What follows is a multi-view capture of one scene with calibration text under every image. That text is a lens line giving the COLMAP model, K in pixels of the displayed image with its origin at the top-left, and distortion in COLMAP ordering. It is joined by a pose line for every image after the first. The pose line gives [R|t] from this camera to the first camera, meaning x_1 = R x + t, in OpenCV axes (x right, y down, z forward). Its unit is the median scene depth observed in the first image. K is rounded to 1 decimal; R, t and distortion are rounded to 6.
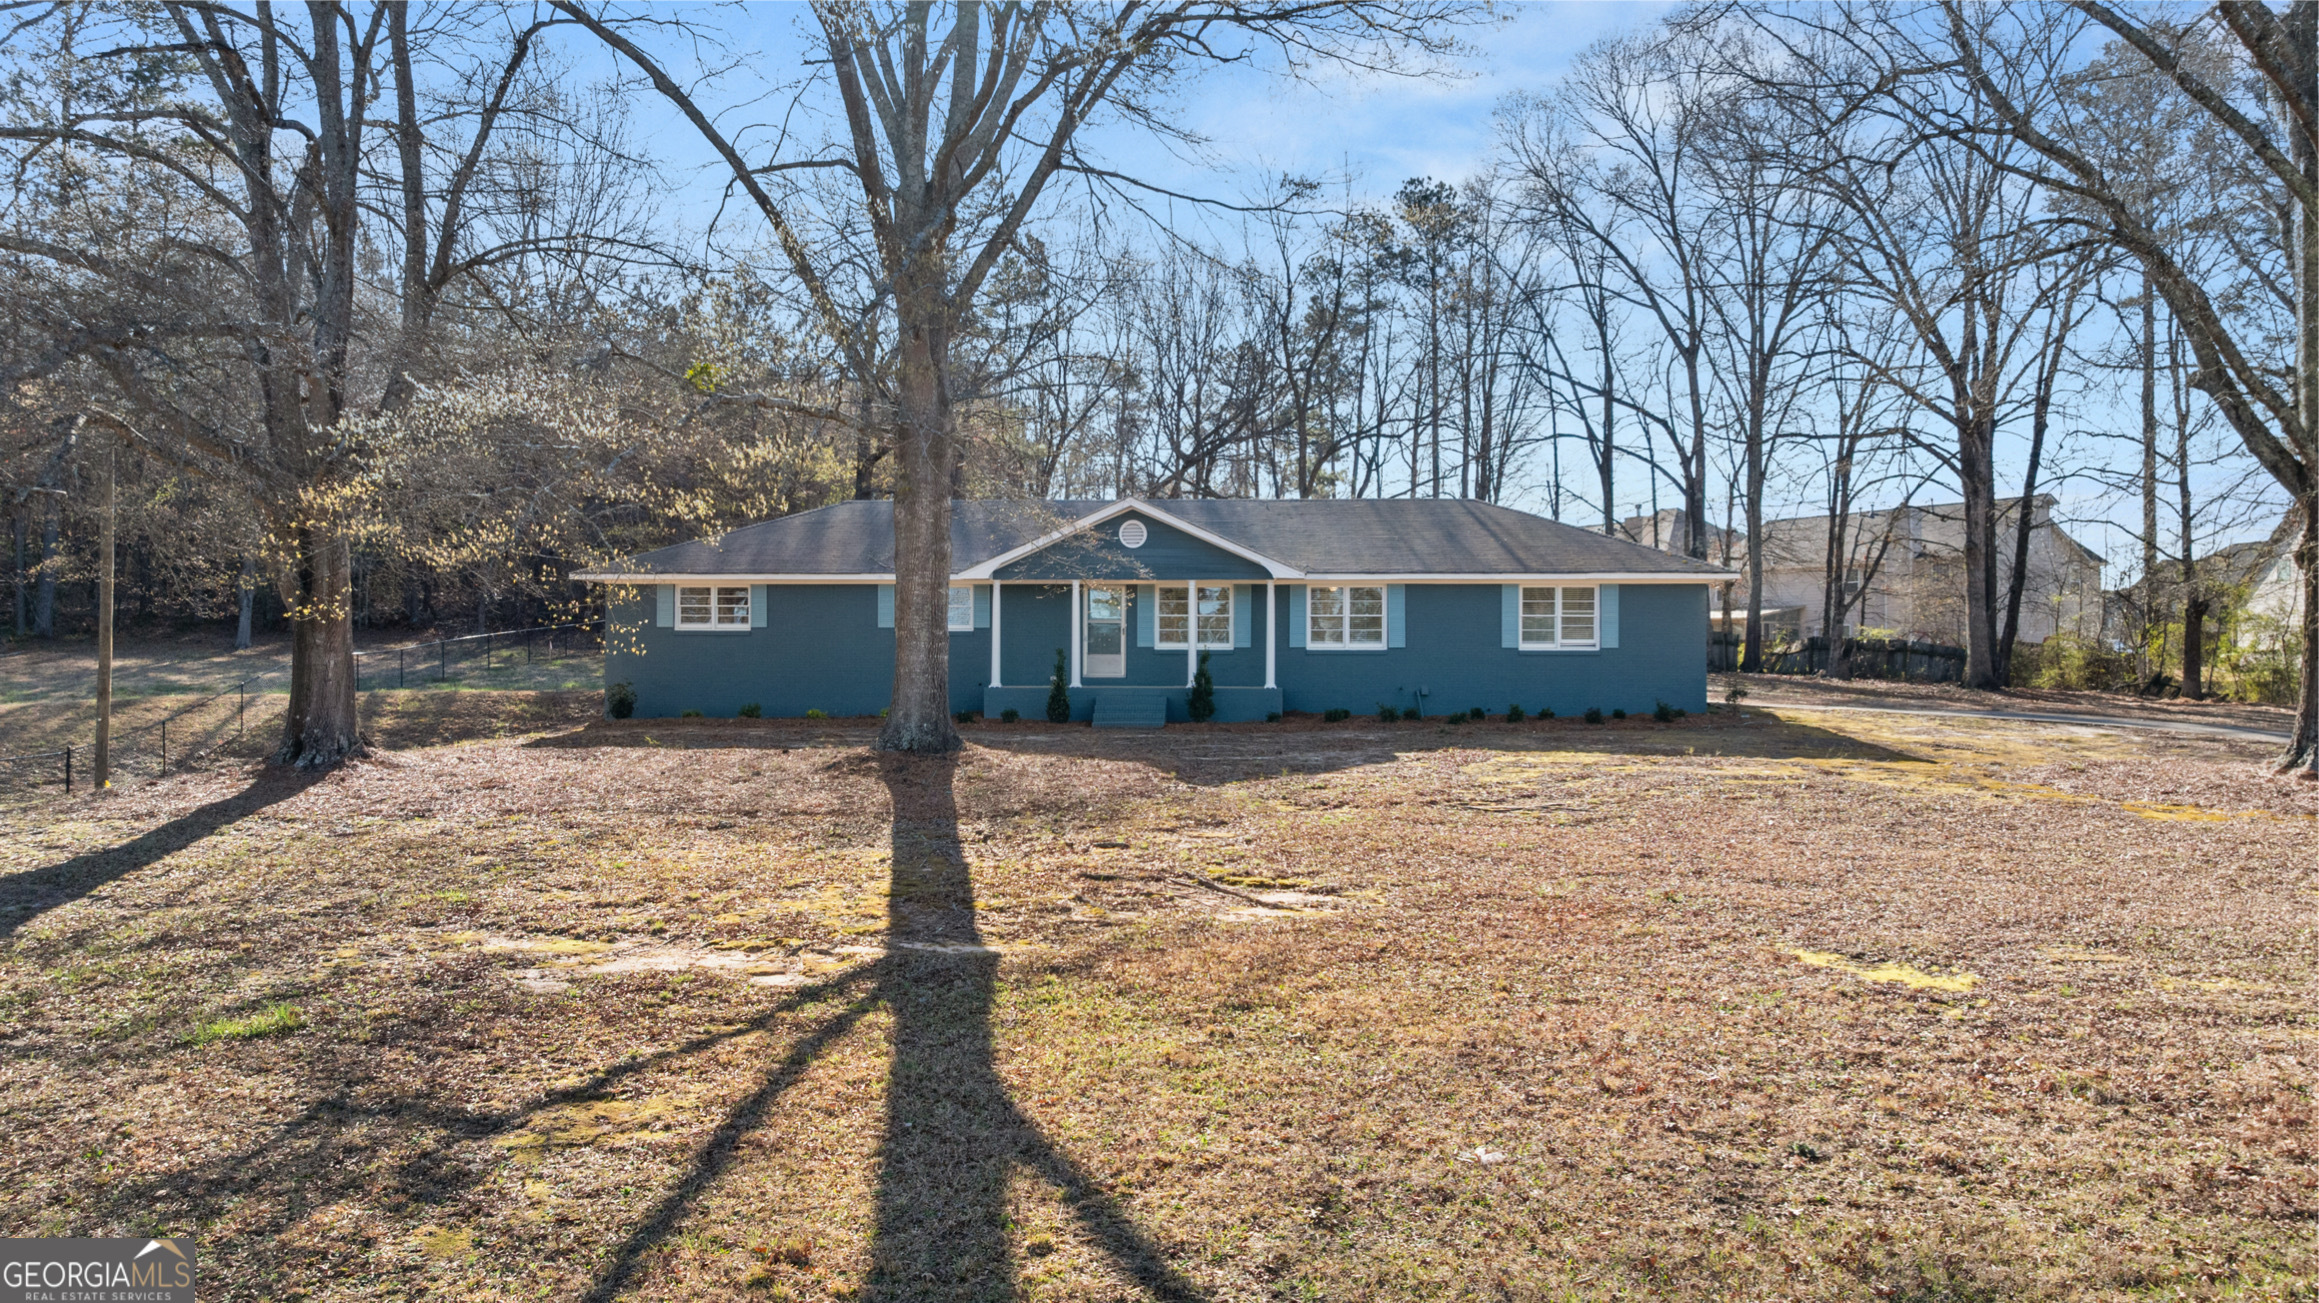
lens RADIAL K [[1741.6, 0, 1159.5], [0, 1741.6, 651.5], [0, 0, 1]] dist [-0.002399, -0.000663]
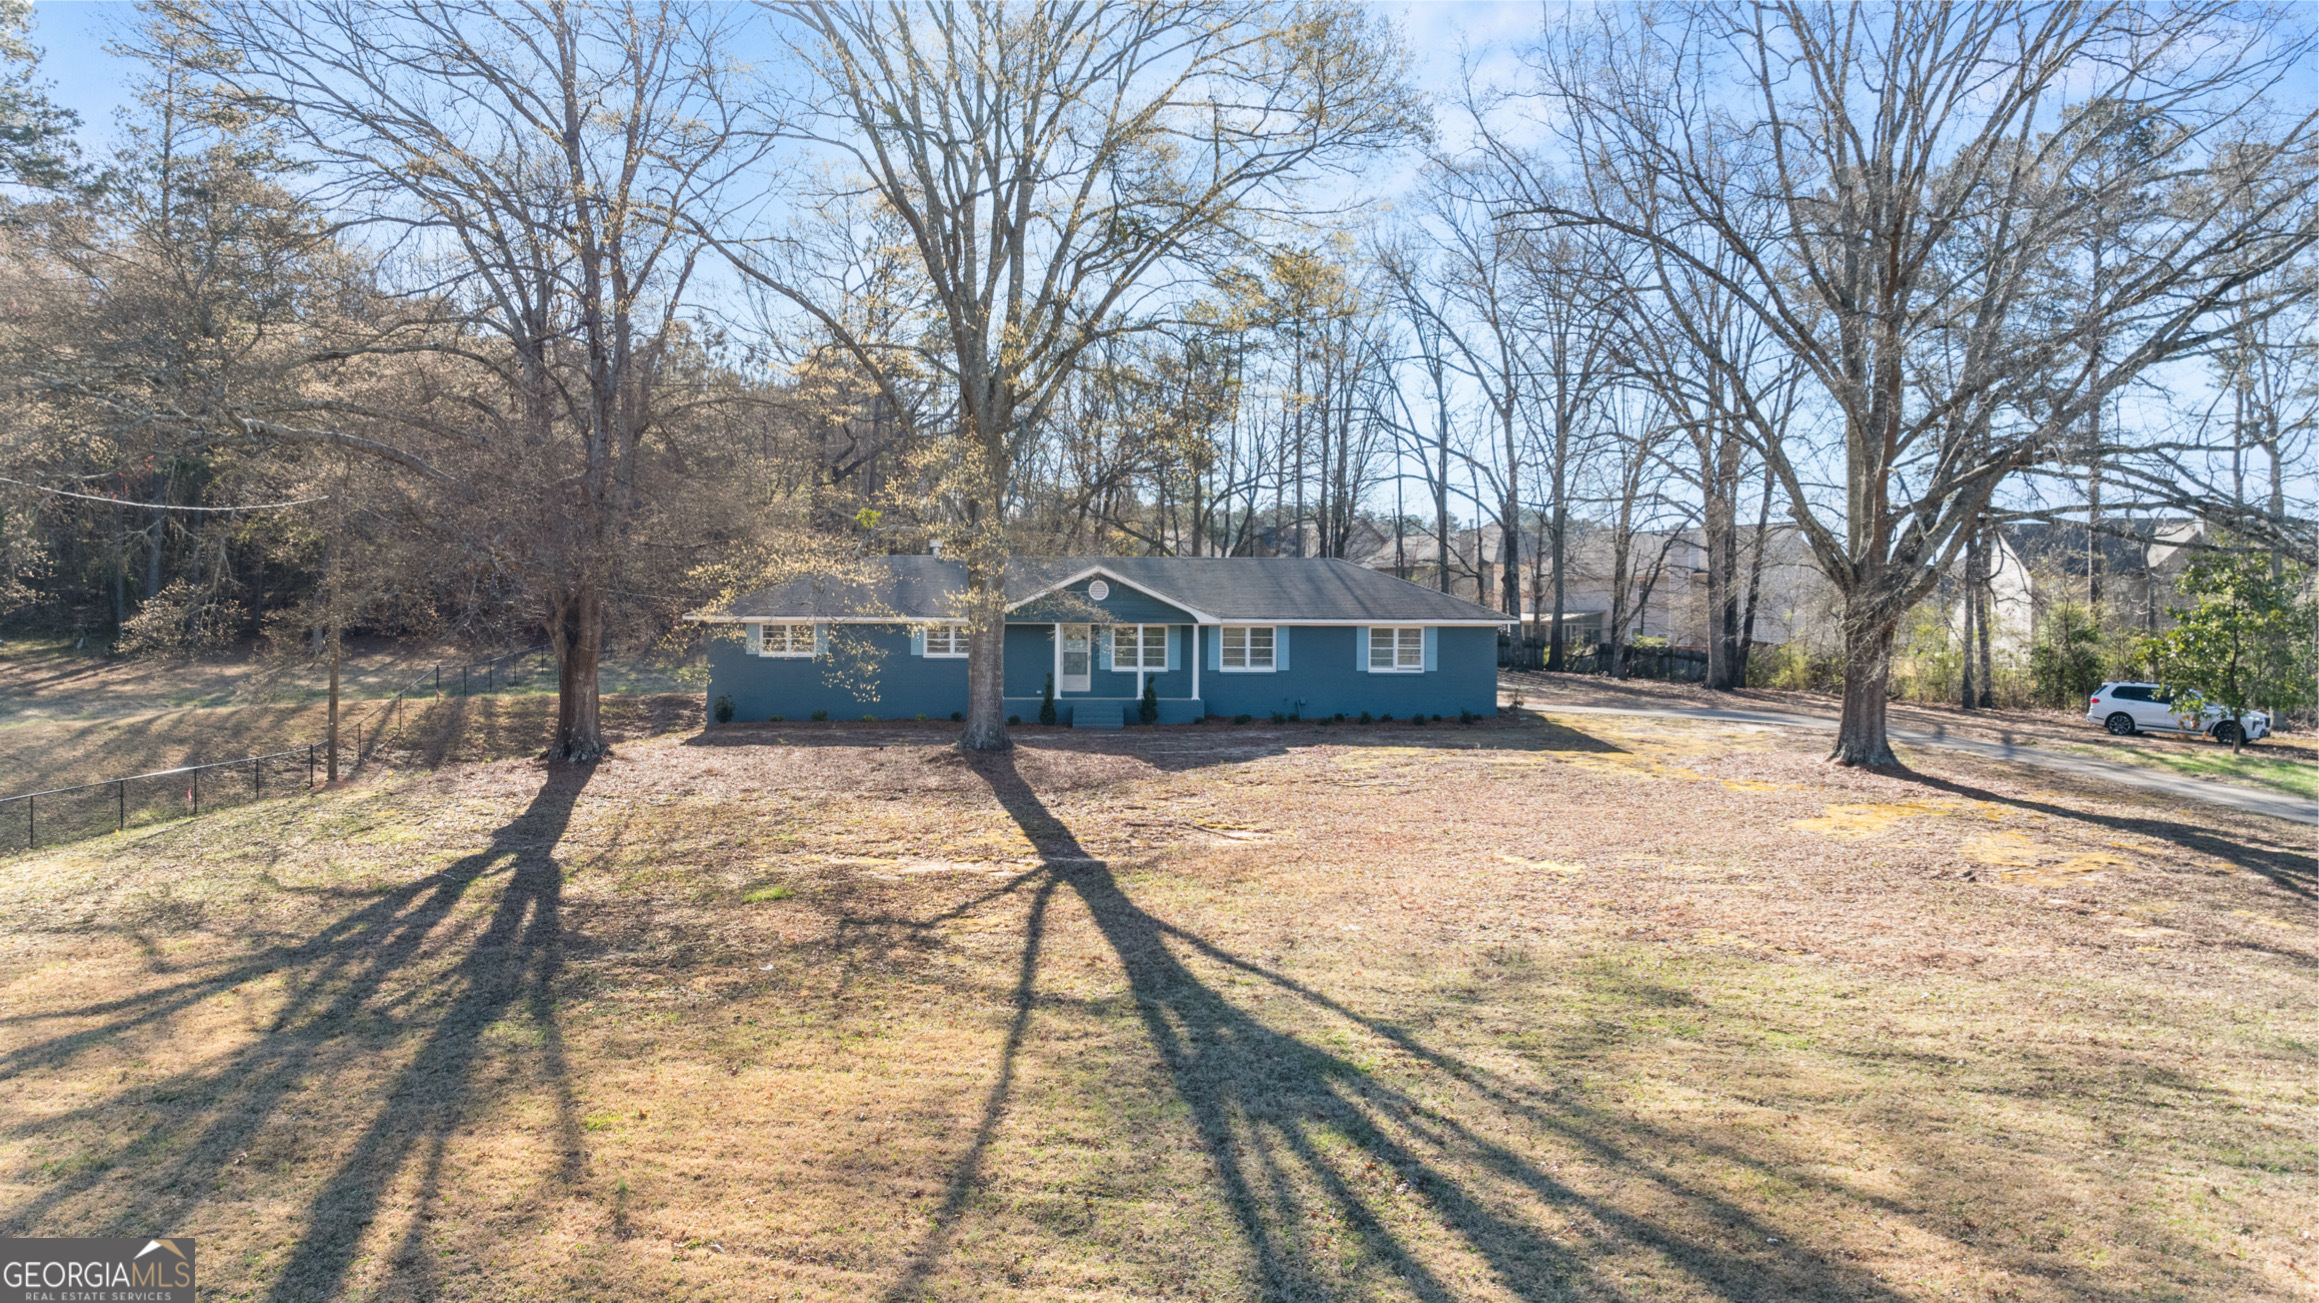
lens RADIAL K [[1639.4, 0, 1159.5], [0, 1639.4, 651.5], [0, 0, 1]] dist [-0.004354, -0.001616]
pose [[0.997092, 0.001354, 0.076199, -0.065767], [-0.002177, 0.999940, 0.010728, -0.031643], [-0.076180, -0.010863, 0.997035, -0.321832]]
